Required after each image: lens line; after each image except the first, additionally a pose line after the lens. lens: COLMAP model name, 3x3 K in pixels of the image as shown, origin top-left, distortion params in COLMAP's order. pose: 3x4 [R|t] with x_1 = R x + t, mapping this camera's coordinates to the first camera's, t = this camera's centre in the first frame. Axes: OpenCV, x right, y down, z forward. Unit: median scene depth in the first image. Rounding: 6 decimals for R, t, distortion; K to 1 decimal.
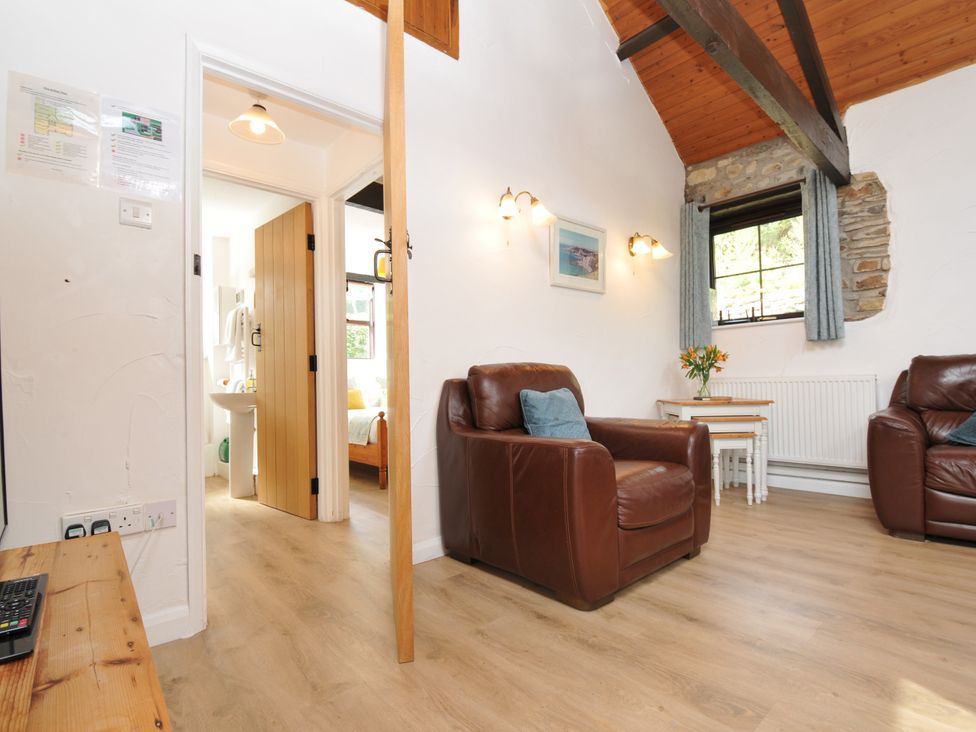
lens RADIAL K [[479.9, 0, 486.8], [0, 479.9, 370.5], [0, 0, 1]] dist [0.001096, -0.018483]
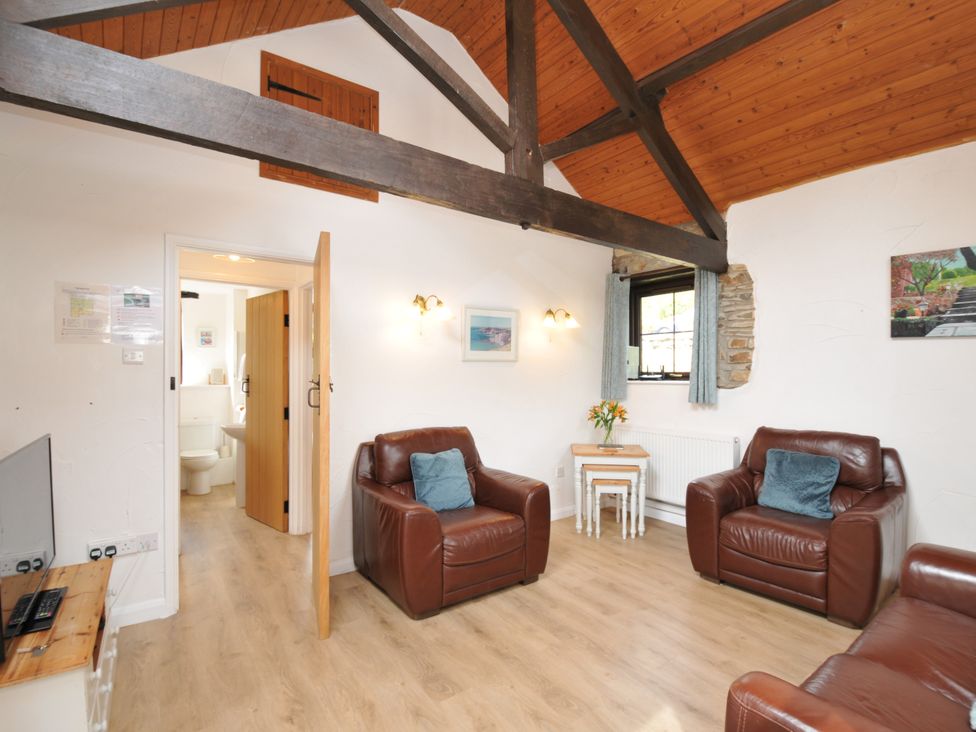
lens RADIAL K [[476.6, 0, 491.0], [0, 476.6, 369.1], [0, 0, 1]] dist [-0.002710, -0.017739]
pose [[0.995556, 0.022005, -0.091569, 0.312643], [-0.020353, 0.999614, 0.018933, -0.173777], [0.091951, -0.016986, 0.995619, -0.244004]]
